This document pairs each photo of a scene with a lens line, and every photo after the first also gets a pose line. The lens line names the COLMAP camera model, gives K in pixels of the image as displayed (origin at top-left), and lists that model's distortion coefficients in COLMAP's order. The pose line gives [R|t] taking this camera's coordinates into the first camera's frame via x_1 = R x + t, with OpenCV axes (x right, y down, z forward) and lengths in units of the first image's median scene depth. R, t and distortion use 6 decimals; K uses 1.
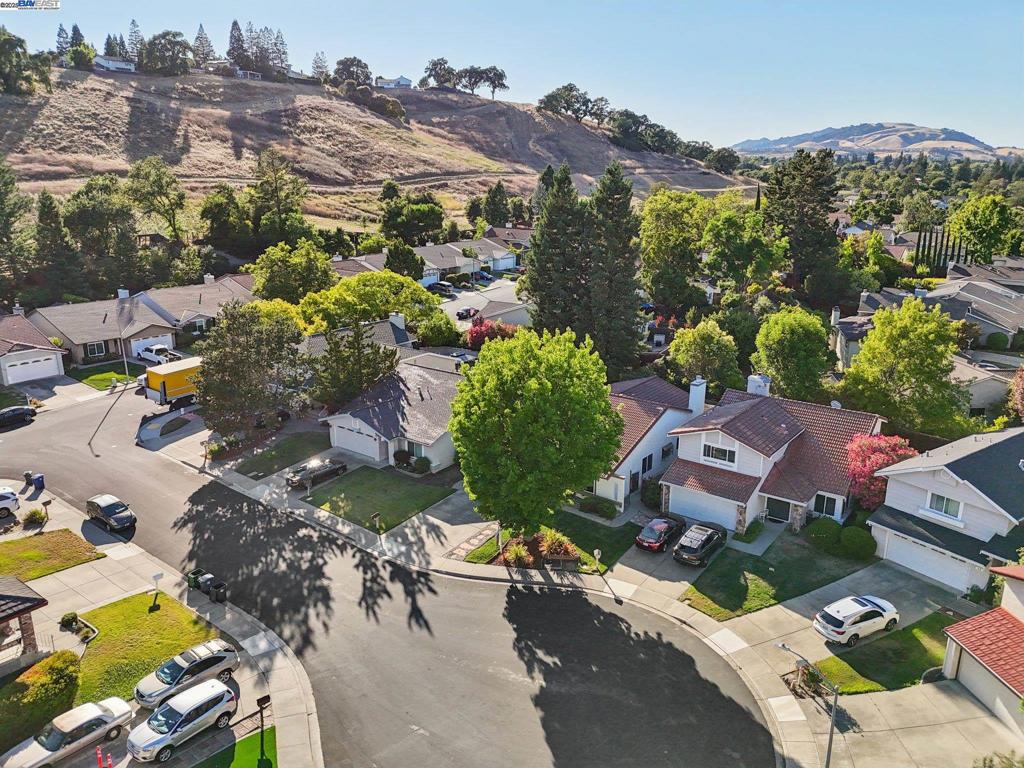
lens RADIAL K [[710.1, 0, 512.0], [0, 710.1, 384.0], [0, 0, 1]] dist [0.030956, -0.001467]
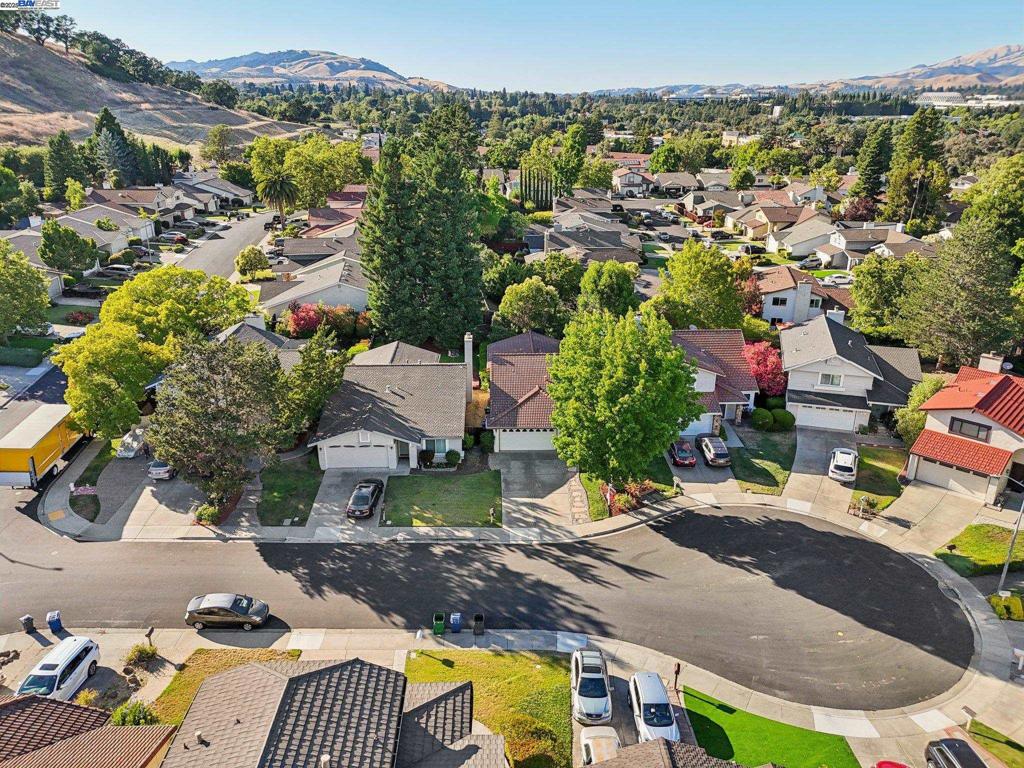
lens RADIAL K [[721.6, 0, 492.1], [0, 721.6, 381.3], [0, 0, 1]] dist [0.066678, -0.065888]
pose [[0.798354, -0.219541, 0.560743, -0.790884], [0.176052, 0.975584, 0.131306, -0.147945], [-0.575879, -0.006109, 0.817512, 0.147187]]
